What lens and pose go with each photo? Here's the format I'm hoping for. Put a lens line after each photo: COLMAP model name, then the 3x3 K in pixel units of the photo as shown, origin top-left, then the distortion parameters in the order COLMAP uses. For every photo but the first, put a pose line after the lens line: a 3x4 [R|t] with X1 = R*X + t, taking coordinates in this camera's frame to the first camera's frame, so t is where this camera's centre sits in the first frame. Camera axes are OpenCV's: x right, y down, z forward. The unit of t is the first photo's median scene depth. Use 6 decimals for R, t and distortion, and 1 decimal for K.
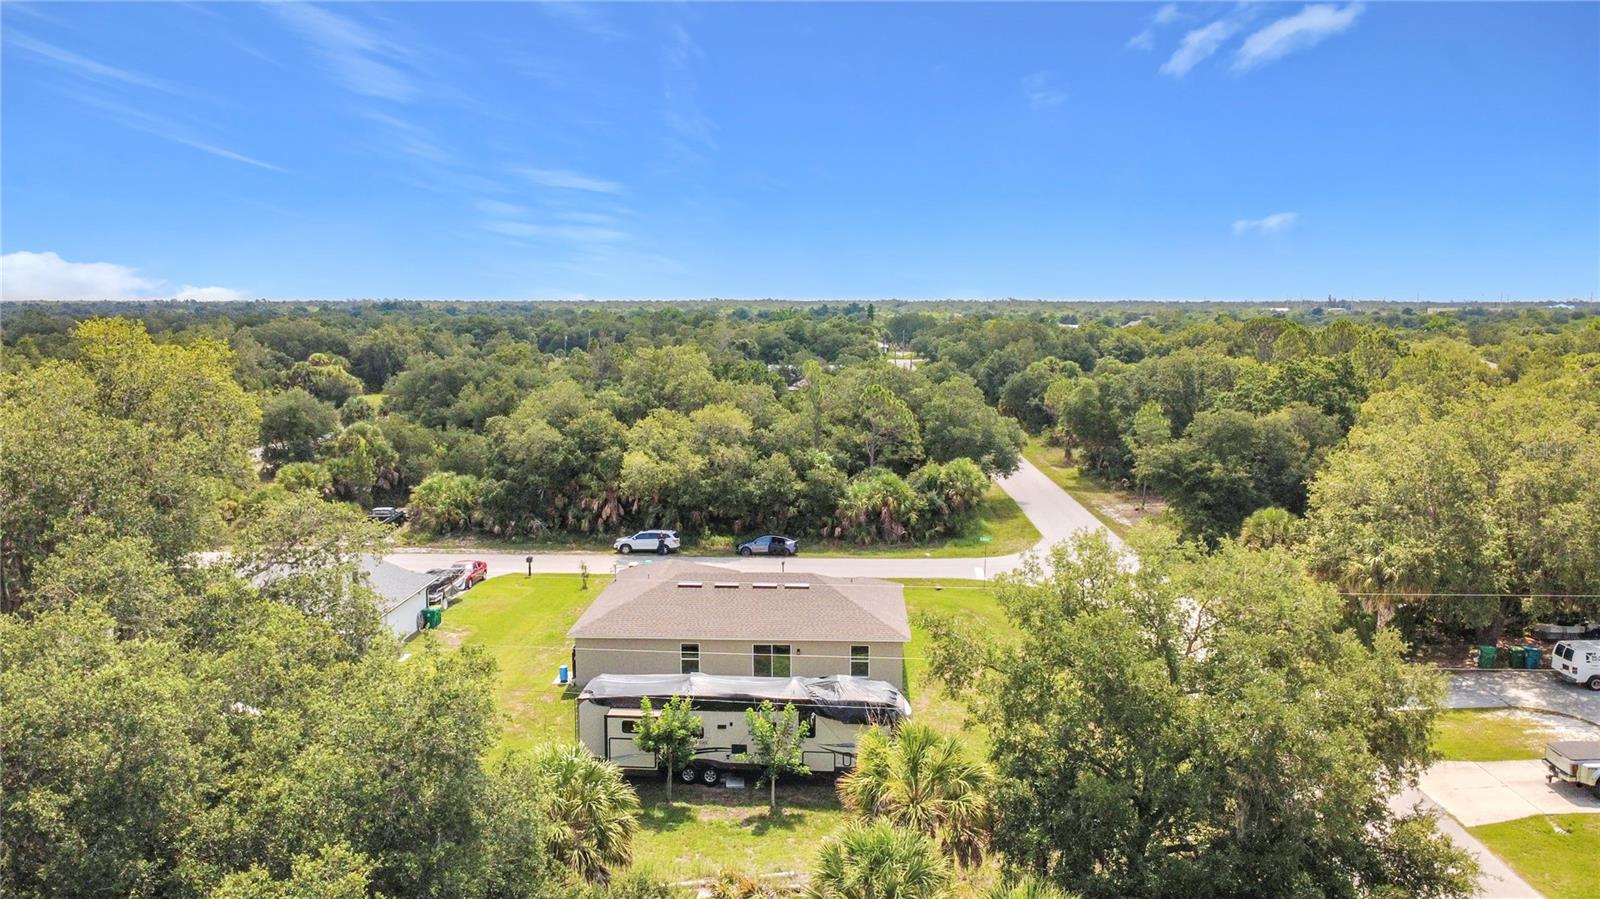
lens RADIAL K [[1207.6, 0, 774.4], [0, 1207.6, 363.0], [0, 0, 1]] dist [0.000539, 0.001835]
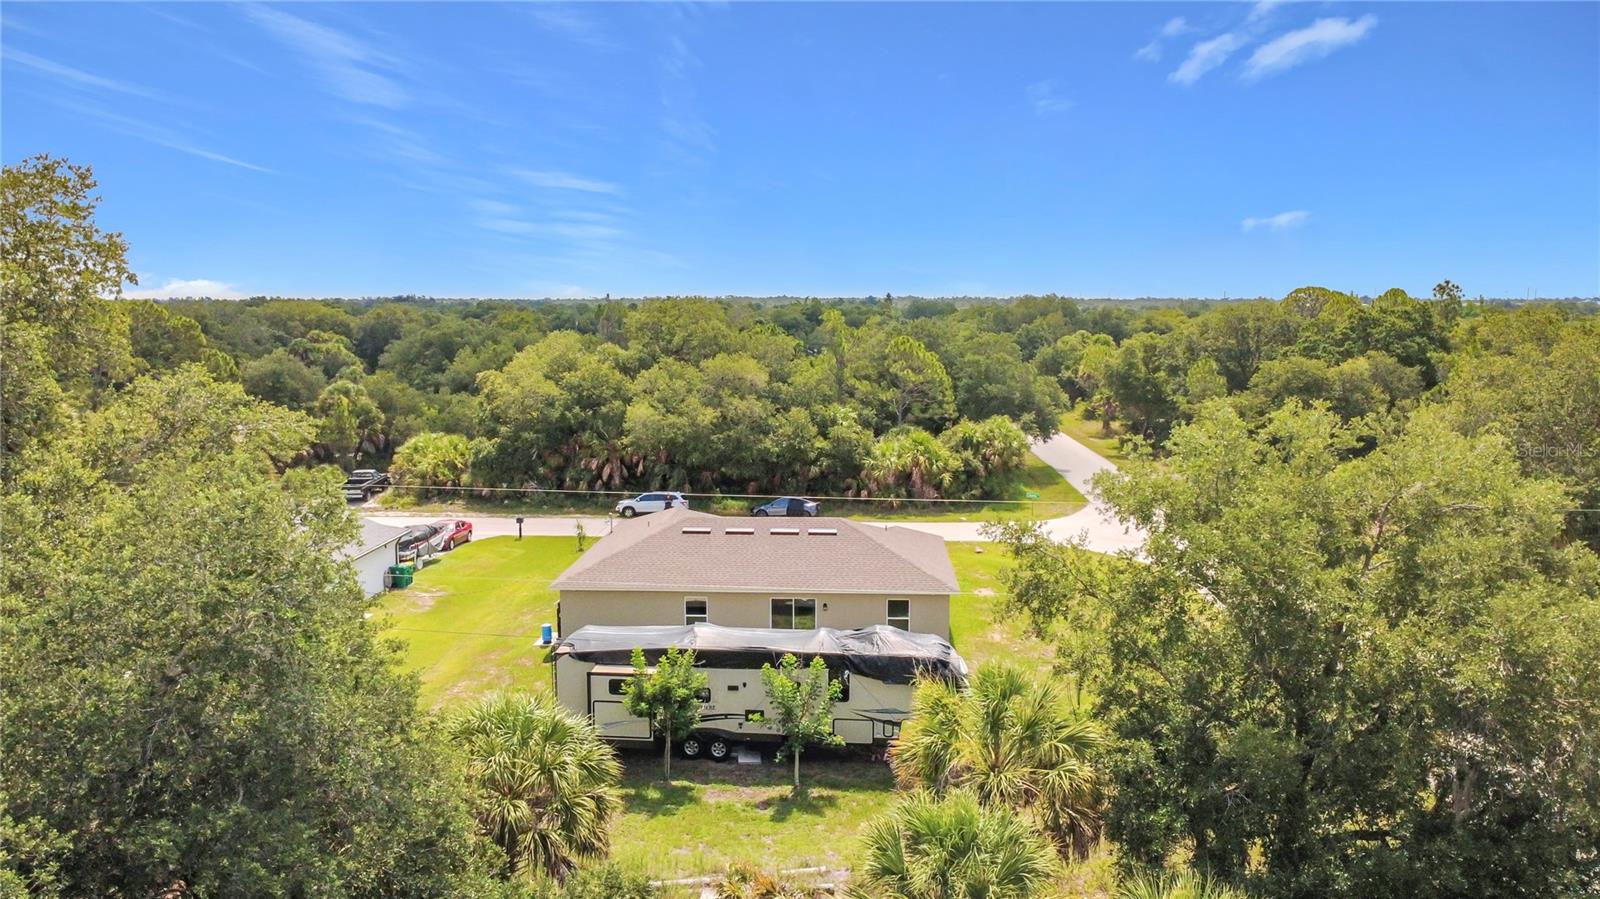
lens RADIAL K [[1207.6, 0, 774.4], [0, 1207.6, 363.0], [0, 0, 1]] dist [0.000539, 0.001835]
pose [[0.999923, -0.000309, -0.012435, -0.002880], [0.000305, 1.000000, -0.000368, 0.042703], [0.012435, 0.000364, 0.999923, 0.097909]]
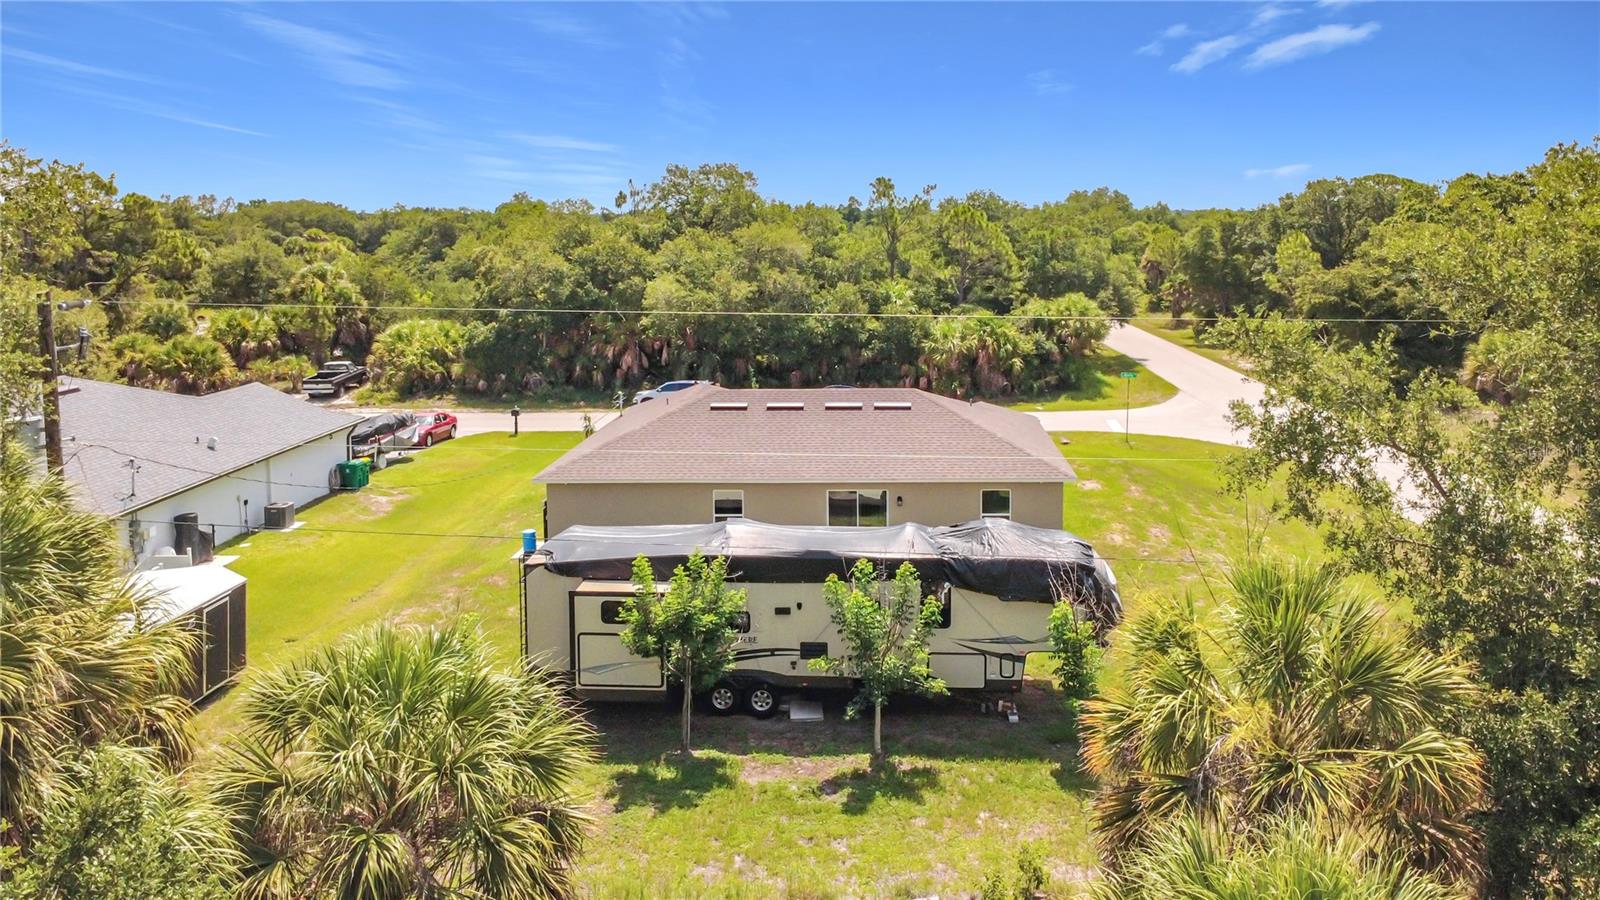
lens RADIAL K [[1210.9, 0, 860.2], [0, 1210.9, 255.2], [0, 0, 1]] dist [0.052495, -0.143521]
pose [[0.999488, -0.005123, 0.031578, -0.012356], [0.005784, 0.999765, -0.020878, 0.075208], [-0.031464, 0.021050, 0.999283, 0.219182]]
